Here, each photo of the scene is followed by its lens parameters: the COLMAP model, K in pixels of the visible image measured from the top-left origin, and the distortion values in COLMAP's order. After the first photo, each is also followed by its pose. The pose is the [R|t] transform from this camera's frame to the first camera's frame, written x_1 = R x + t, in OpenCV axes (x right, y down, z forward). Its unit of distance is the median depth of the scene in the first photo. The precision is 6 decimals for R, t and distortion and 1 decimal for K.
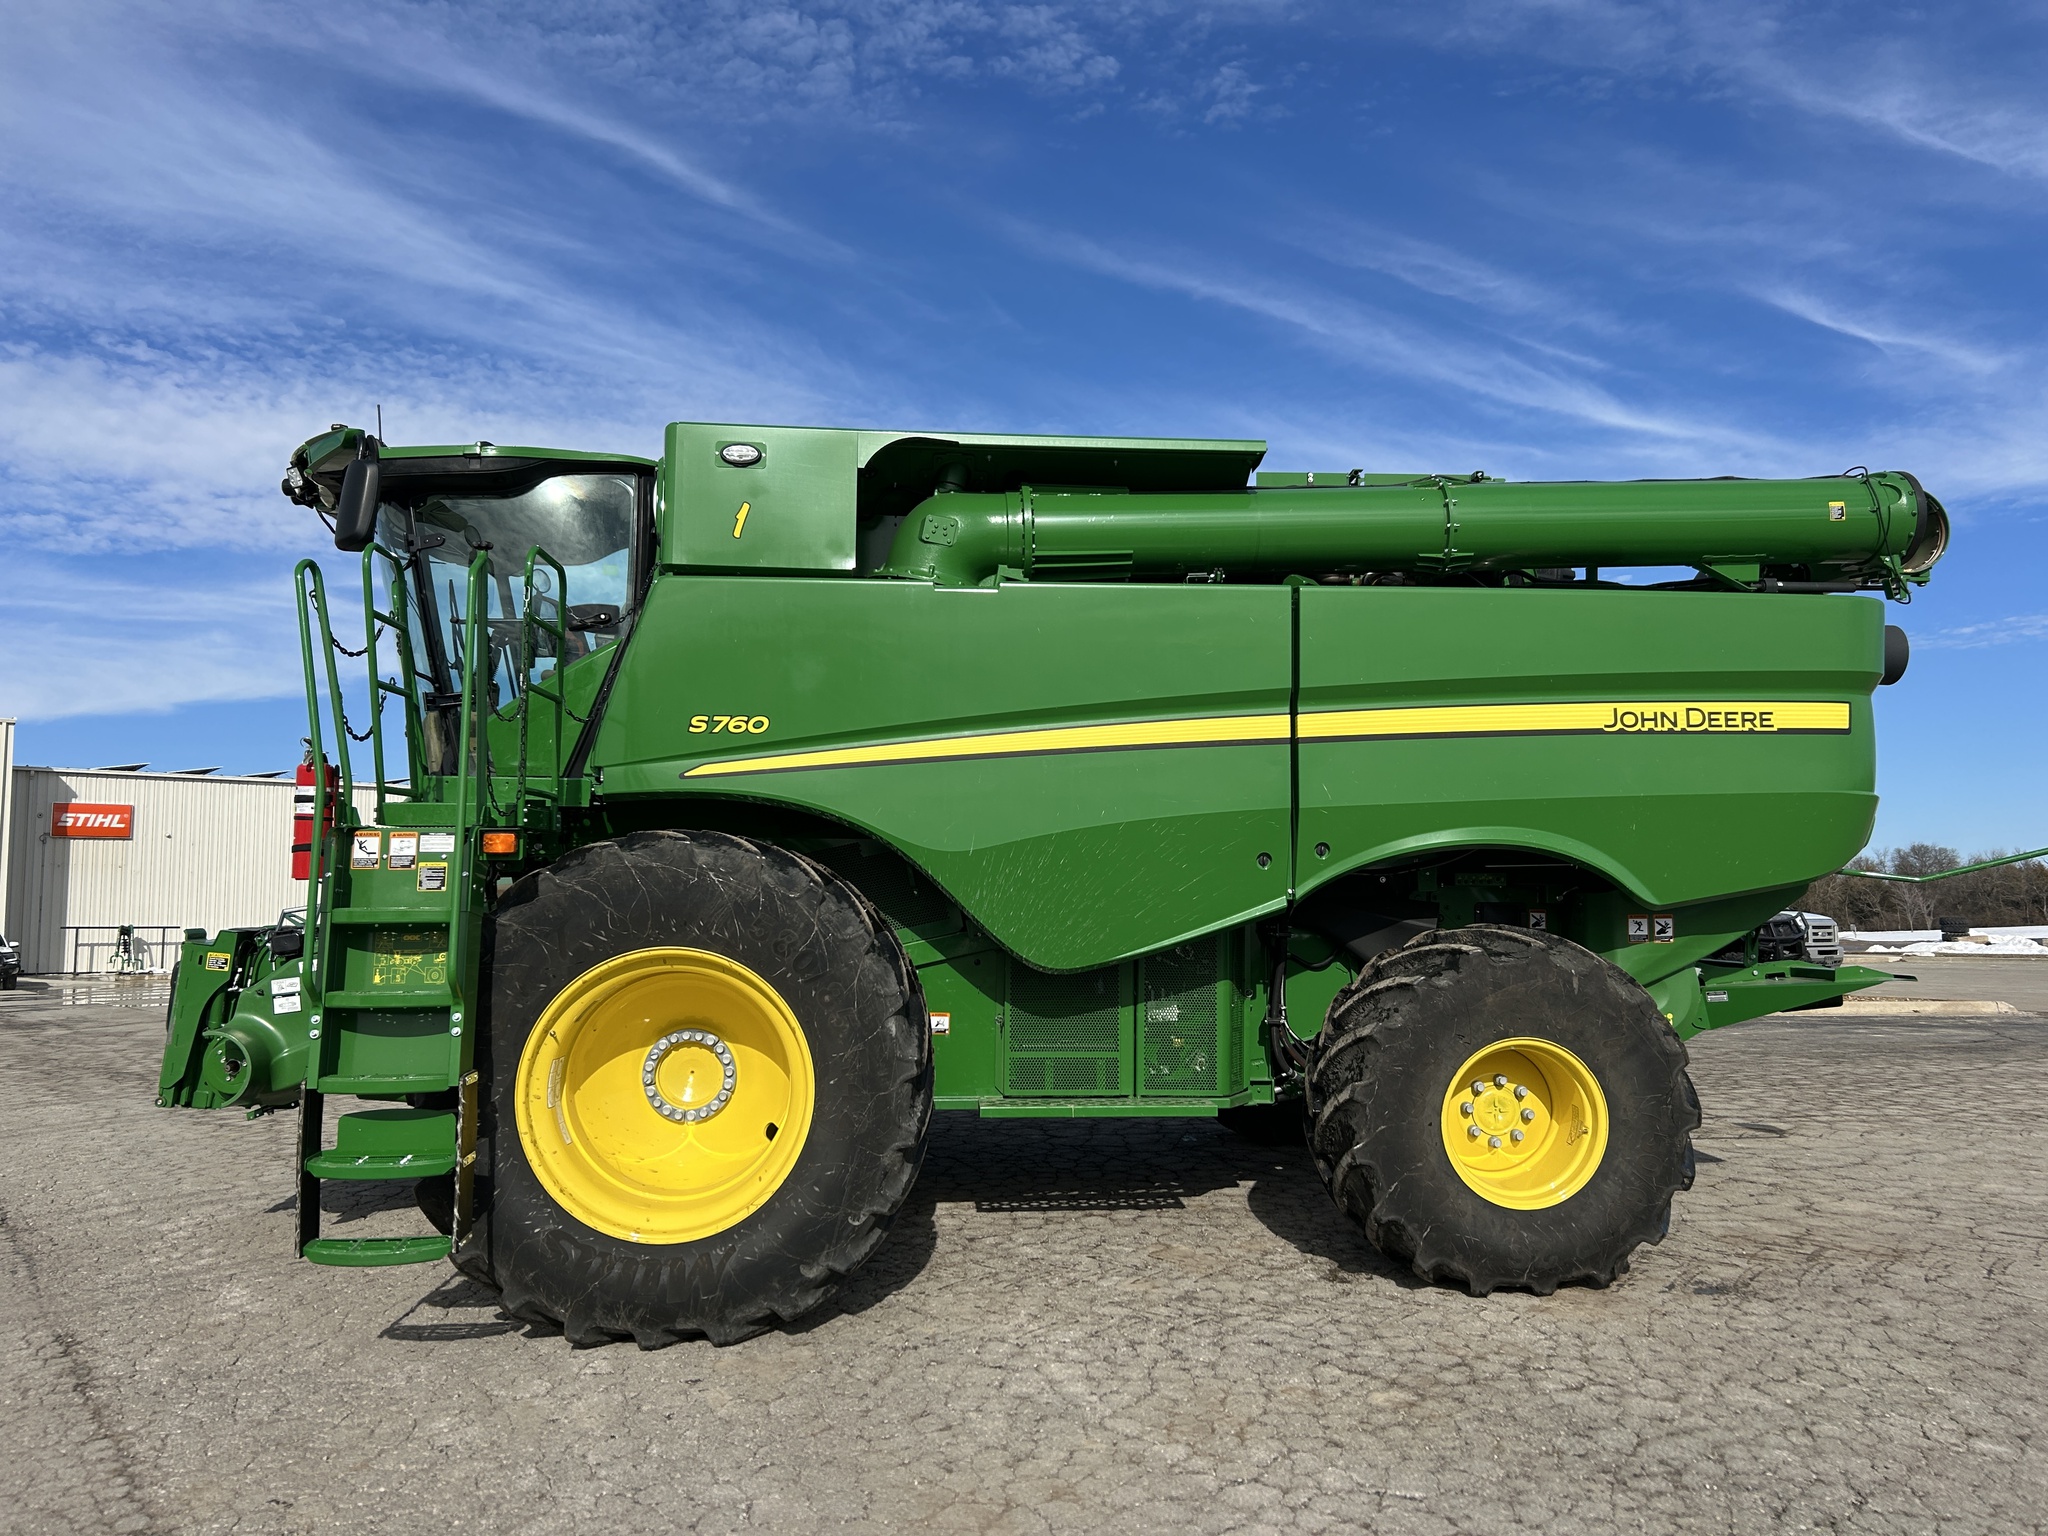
lens RADIAL K [[1581.8, 0, 1030.0], [0, 1581.8, 794.3], [0, 0, 1]] dist [0.076274, -0.100461]
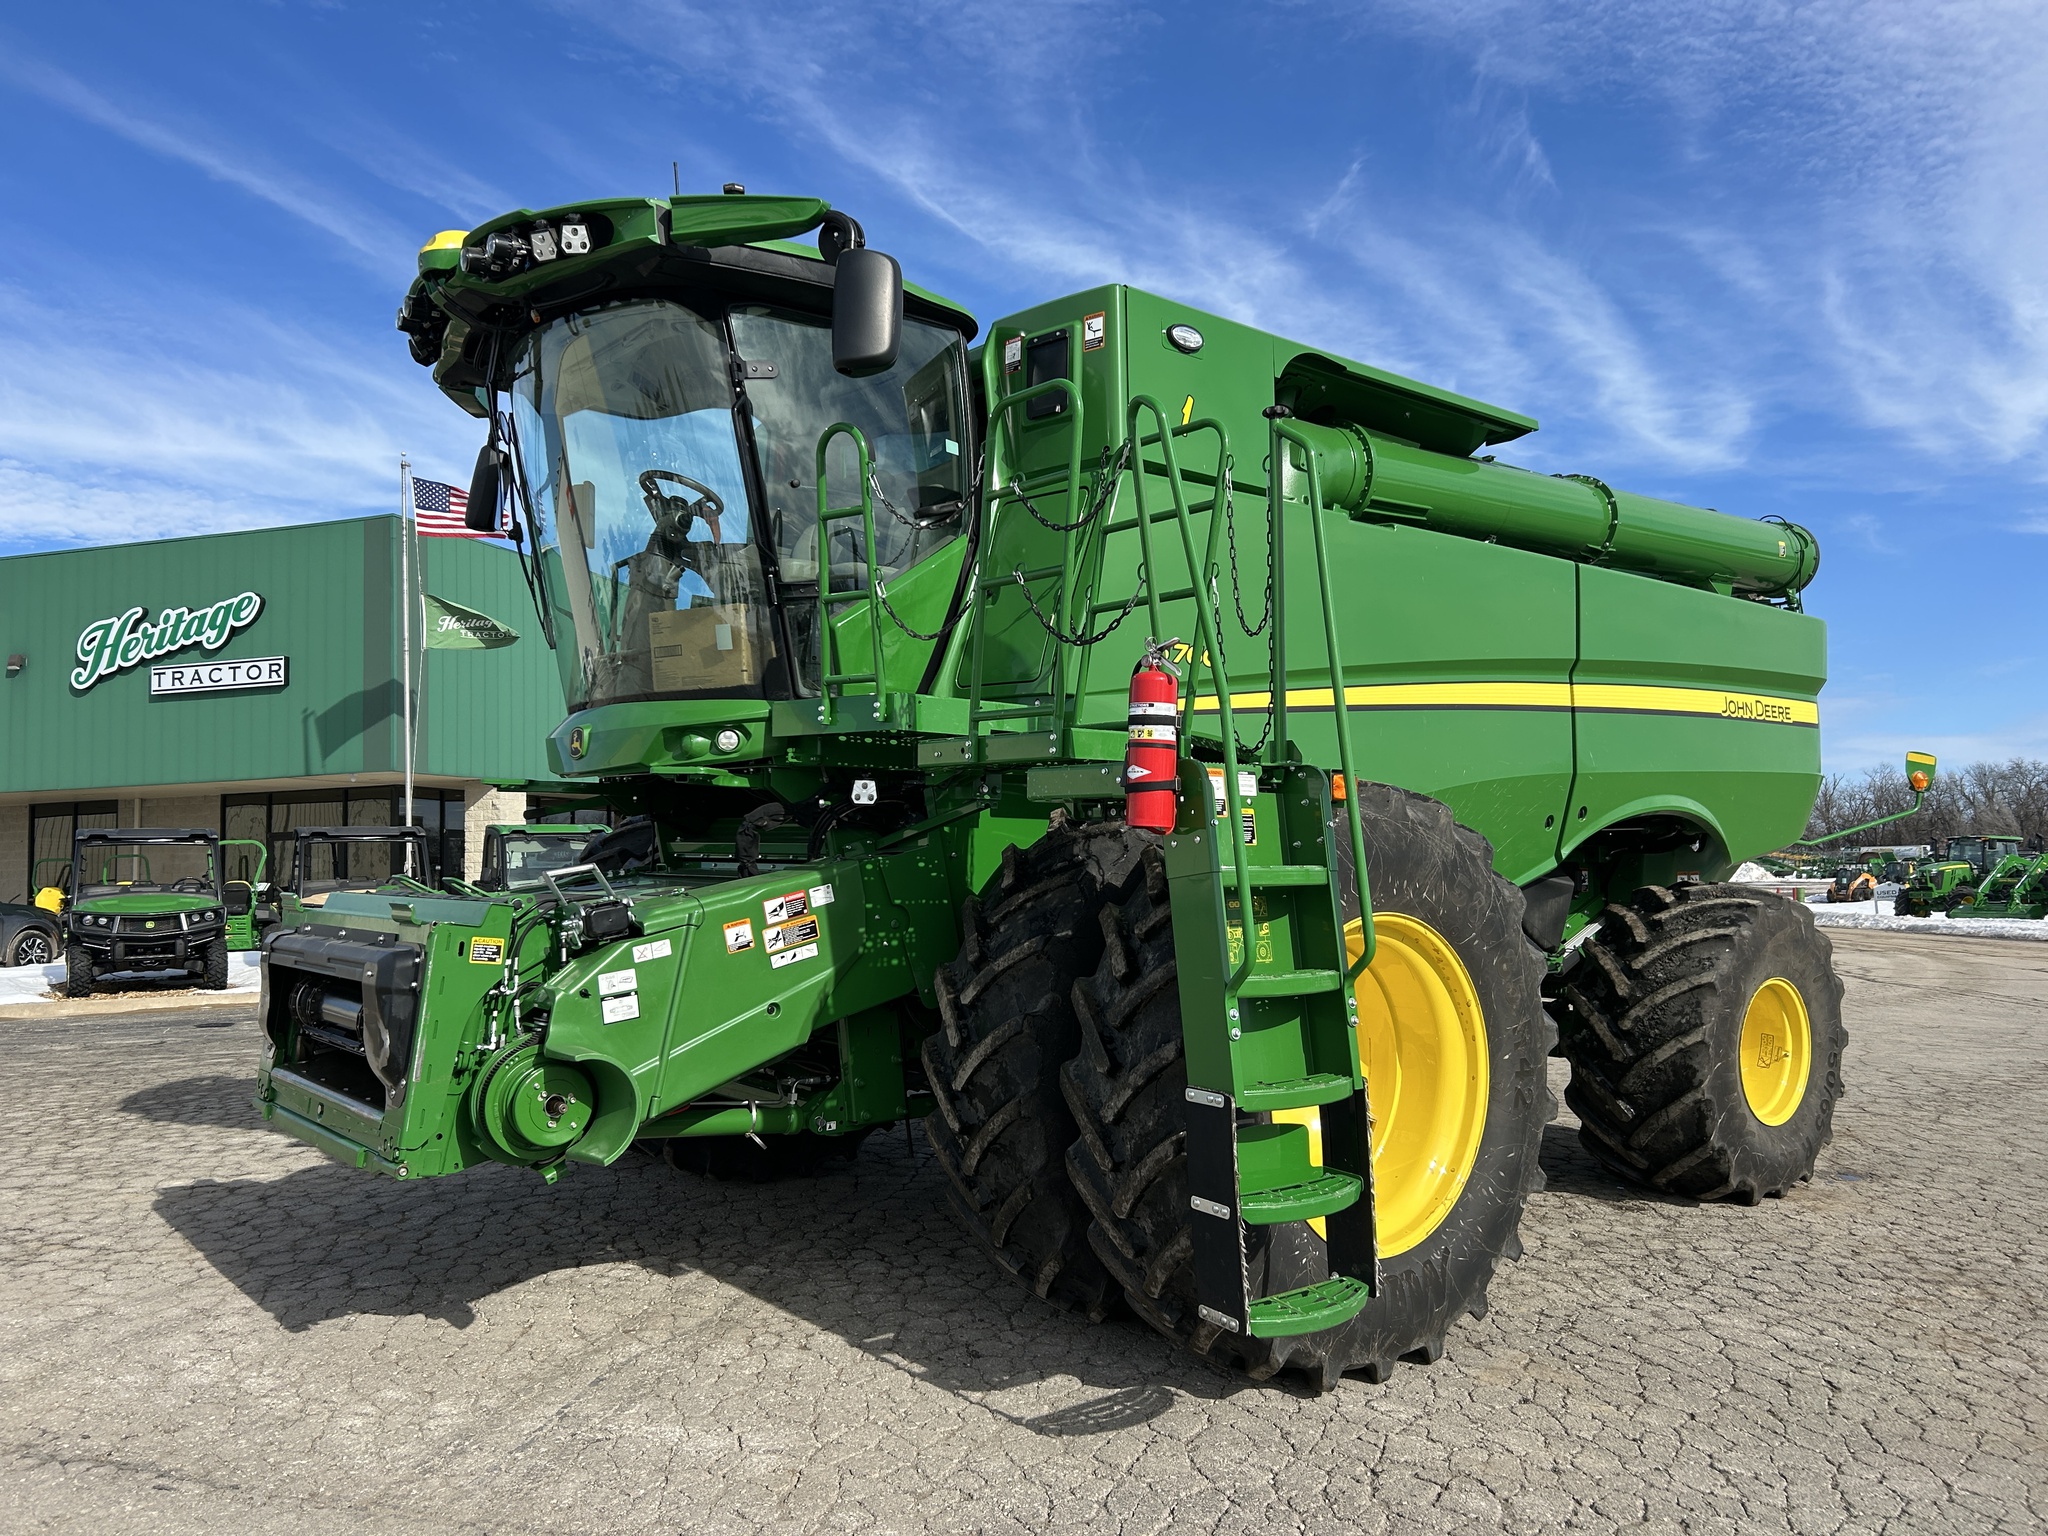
lens RADIAL K [[1573.7, 0, 1043.9], [0, 1573.7, 782.8], [0, 0, 1]] dist [0.029535, -0.060244]
pose [[0.808387, 0.029411, 0.587917, -0.735848], [-0.038834, 0.999240, 0.003410, 0.025159], [-0.587370, -0.025588, 0.808914, 0.354469]]
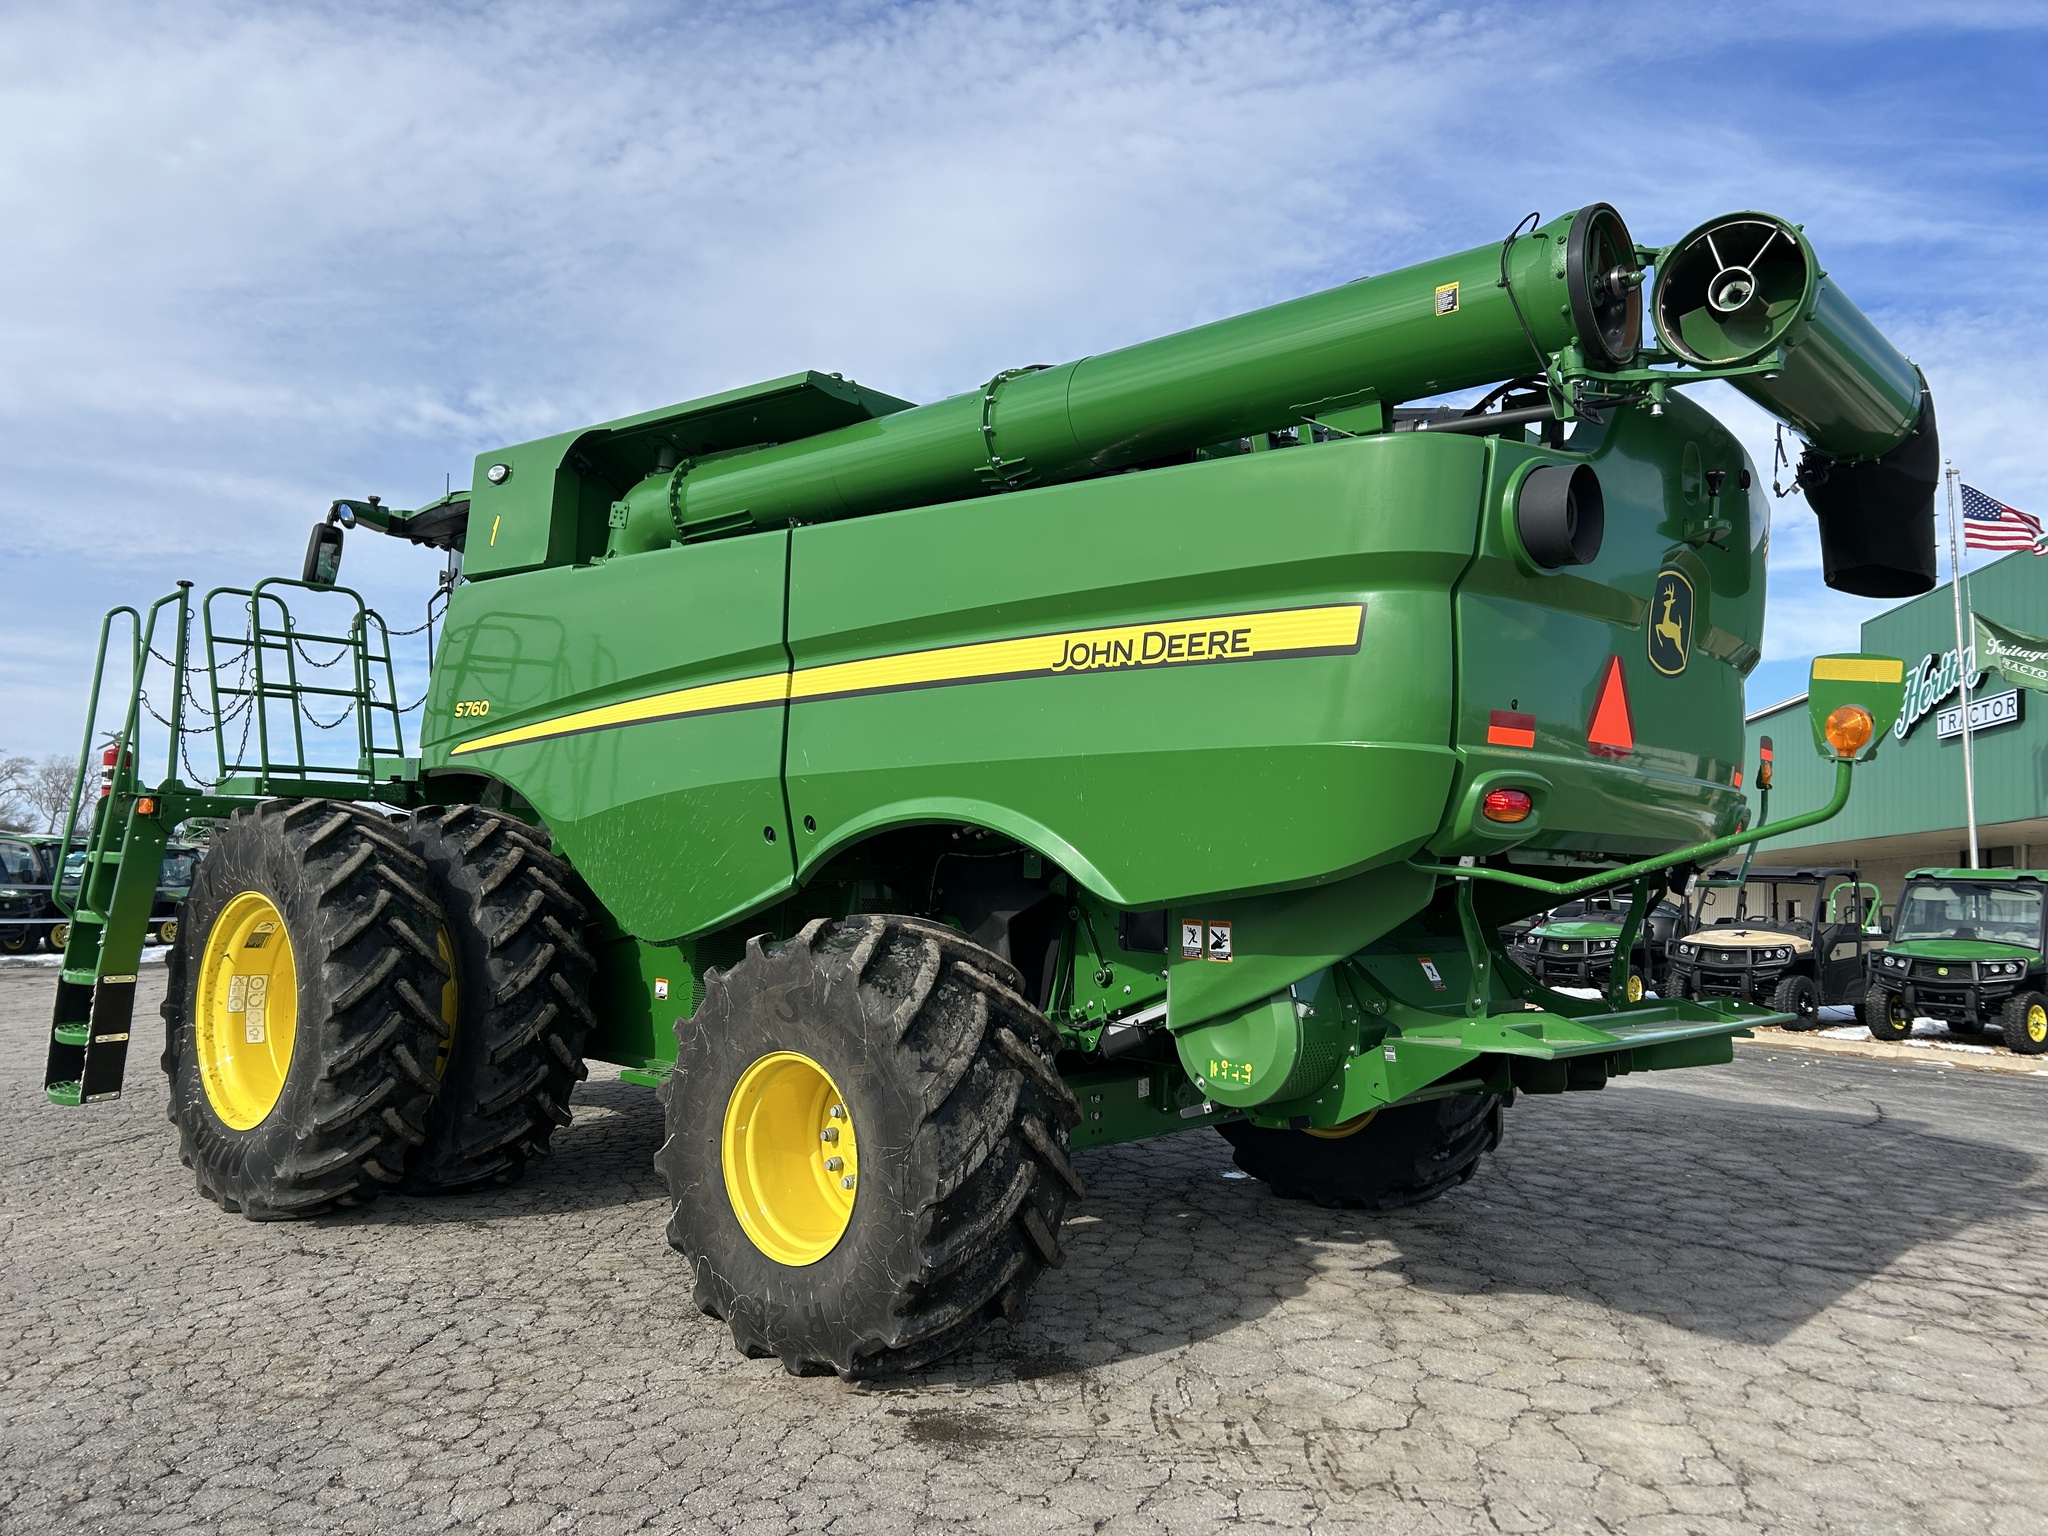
lens RADIAL K [[1542.7, 0, 1024.0], [0, 1542.7, 768.0], [0, 0, 1]] dist [0.048682, -0.083167]
pose [[0.705062, -0.013627, -0.709015, 0.878959], [0.005002, 0.999886, -0.014243, 0.016859], [0.709128, 0.006496, 0.705050, 0.478811]]
